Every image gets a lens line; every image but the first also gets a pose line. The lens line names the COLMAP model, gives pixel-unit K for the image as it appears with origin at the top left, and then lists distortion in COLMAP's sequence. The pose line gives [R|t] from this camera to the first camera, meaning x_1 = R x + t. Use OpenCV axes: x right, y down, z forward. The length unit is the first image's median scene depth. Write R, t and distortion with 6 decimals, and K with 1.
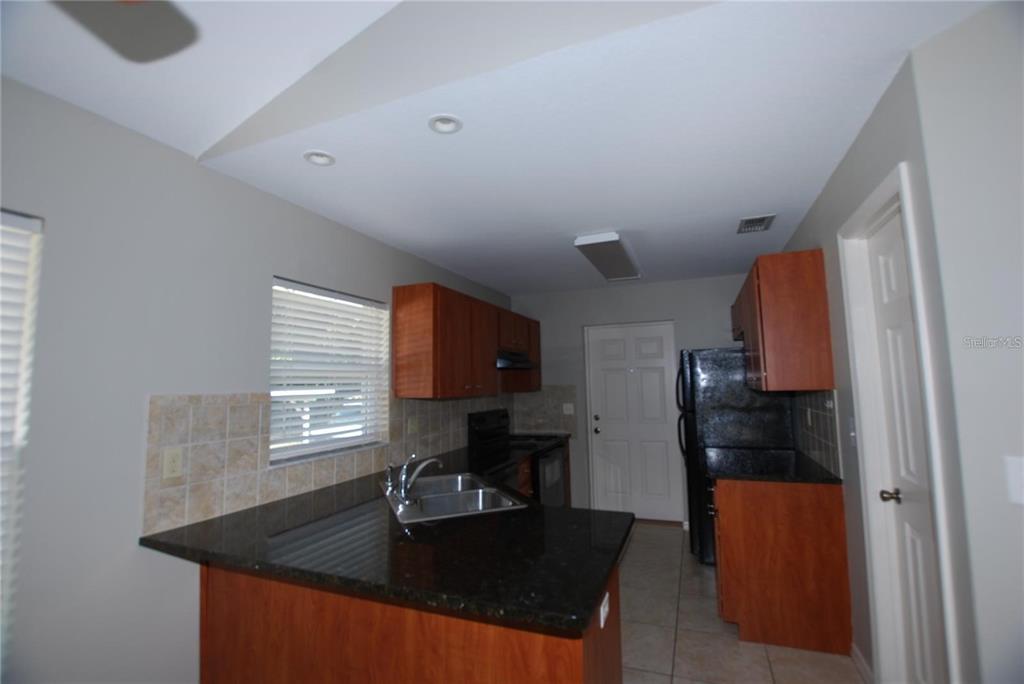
lens RADIAL K [[465.4, 0, 527.8], [0, 465.4, 329.8], [0, 0, 1]] dist [-0.035383, 0.001896]
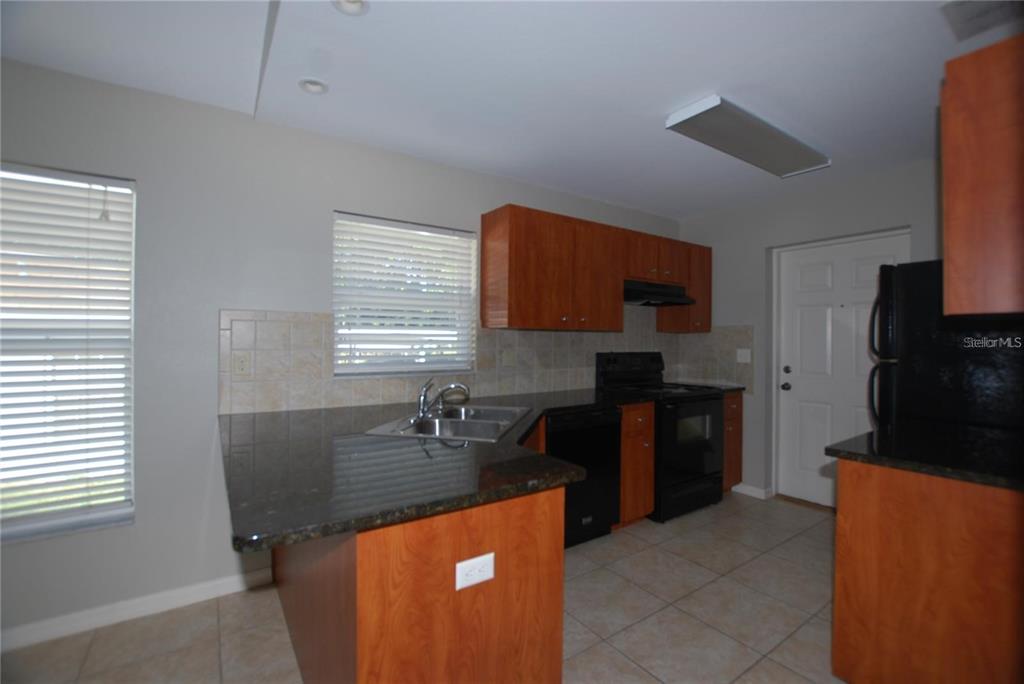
lens RADIAL K [[465.4, 0, 514.9], [0, 465.4, 338.4], [0, 0, 1]] dist [-0.035383, 0.001896]
pose [[0.815900, 0.023976, -0.577696, 0.348481], [0.041309, 0.994169, 0.099602, 0.073646], [0.576715, -0.105130, 0.810152, 0.233434]]
